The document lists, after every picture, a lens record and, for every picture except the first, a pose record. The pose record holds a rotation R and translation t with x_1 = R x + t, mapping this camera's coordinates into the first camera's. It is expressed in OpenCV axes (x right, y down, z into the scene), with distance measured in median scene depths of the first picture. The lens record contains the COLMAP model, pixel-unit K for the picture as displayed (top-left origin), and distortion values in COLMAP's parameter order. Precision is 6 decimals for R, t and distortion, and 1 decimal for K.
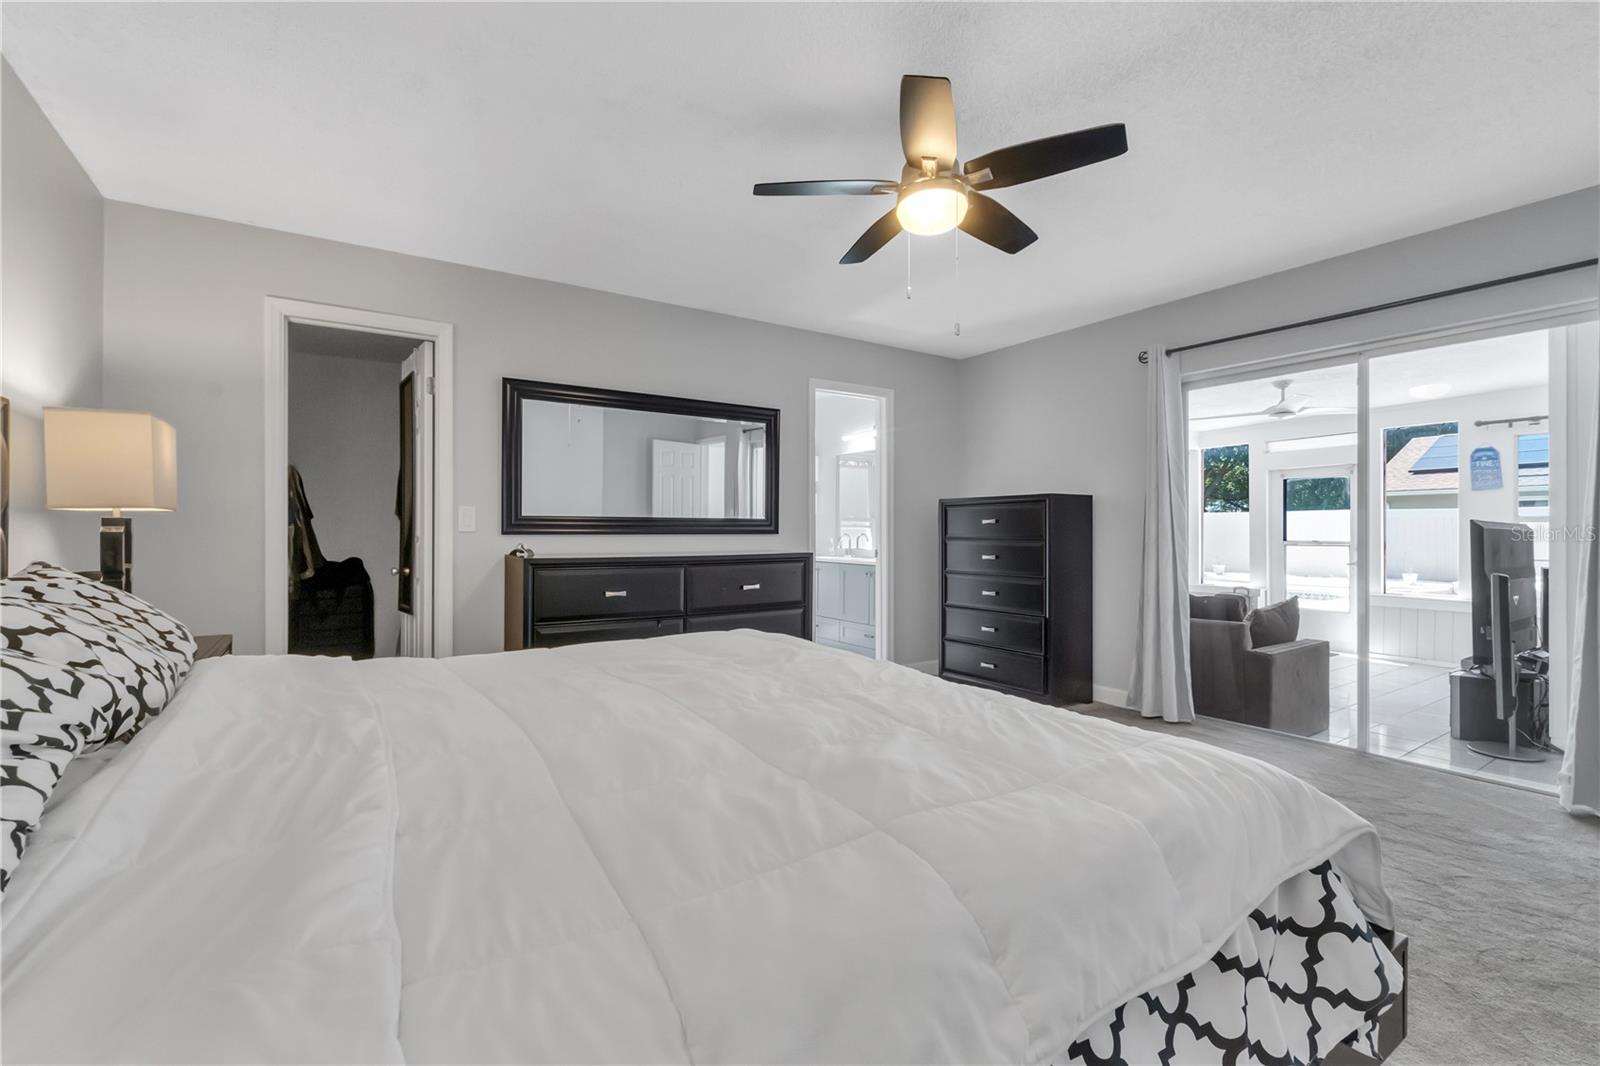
lens RADIAL K [[690.7, 0, 793.7], [0, 690.7, 529.5], [0, 0, 1]] dist [-0.000769, 0.000136]
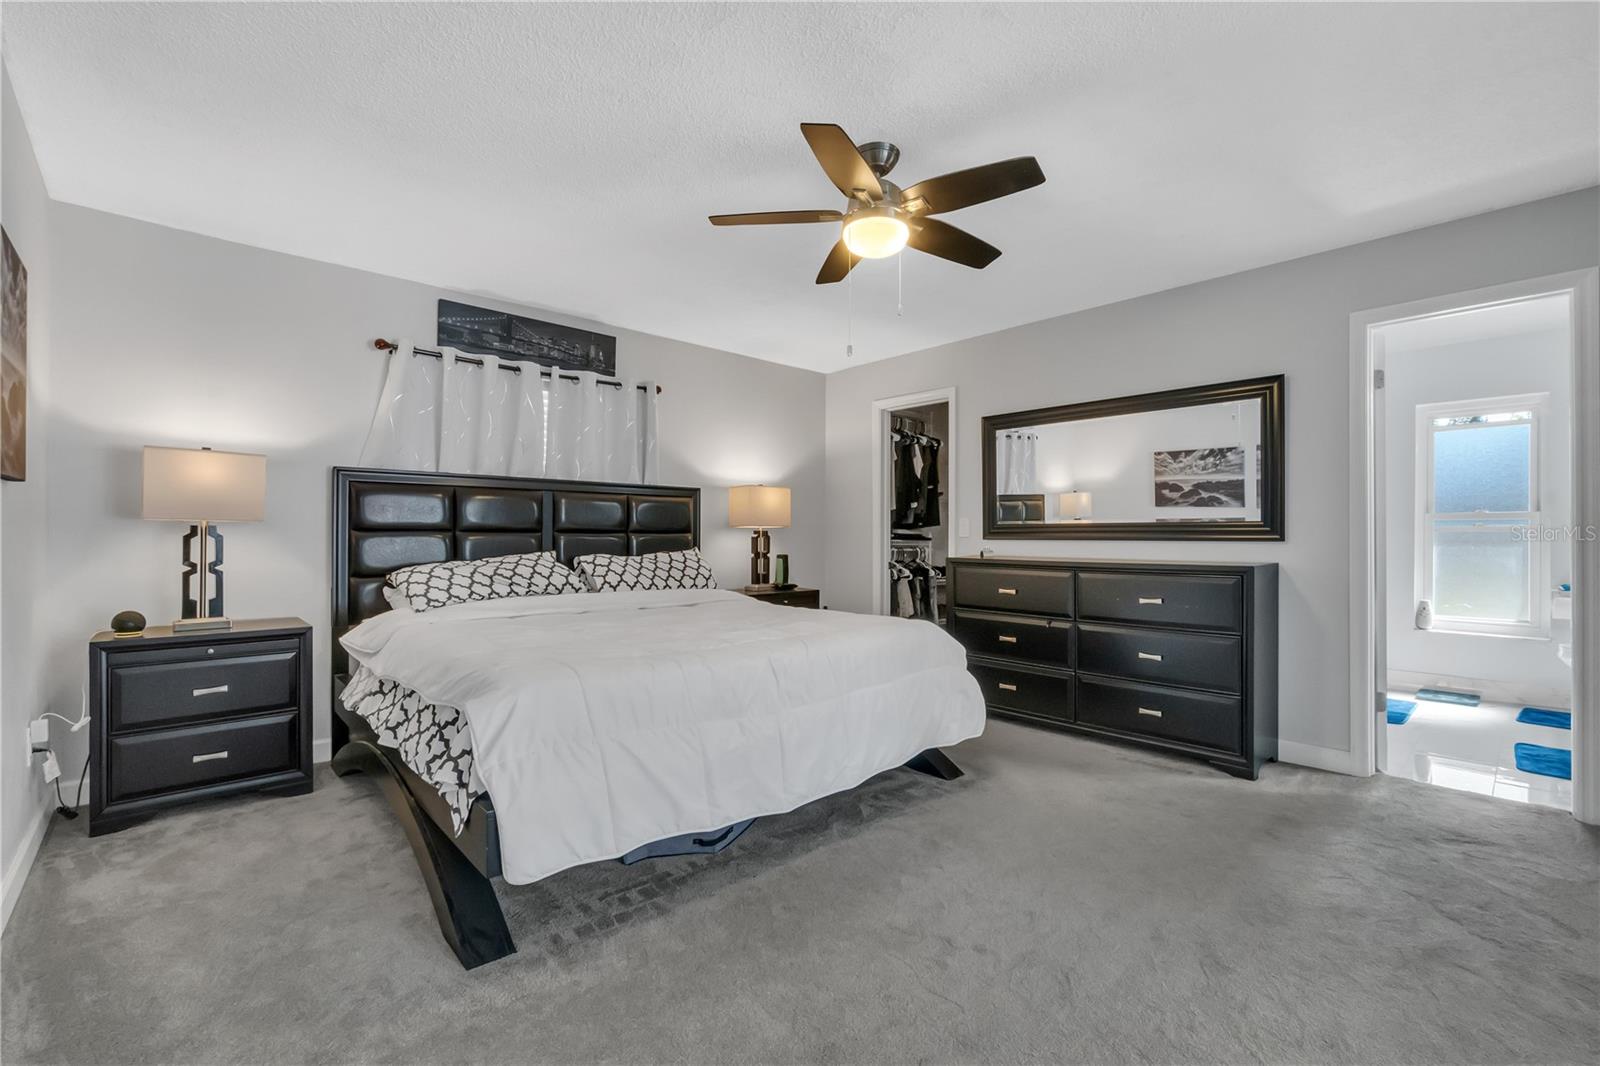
lens RADIAL K [[690.7, 0, 793.7], [0, 690.7, 529.5], [0, 0, 1]] dist [-0.000769, 0.000136]
pose [[0.156444, -0.006495, -0.987665, 0.785907], [0.002137, 0.999978, -0.006237, -0.003345], [0.987684, -0.001135, 0.156455, 0.444949]]
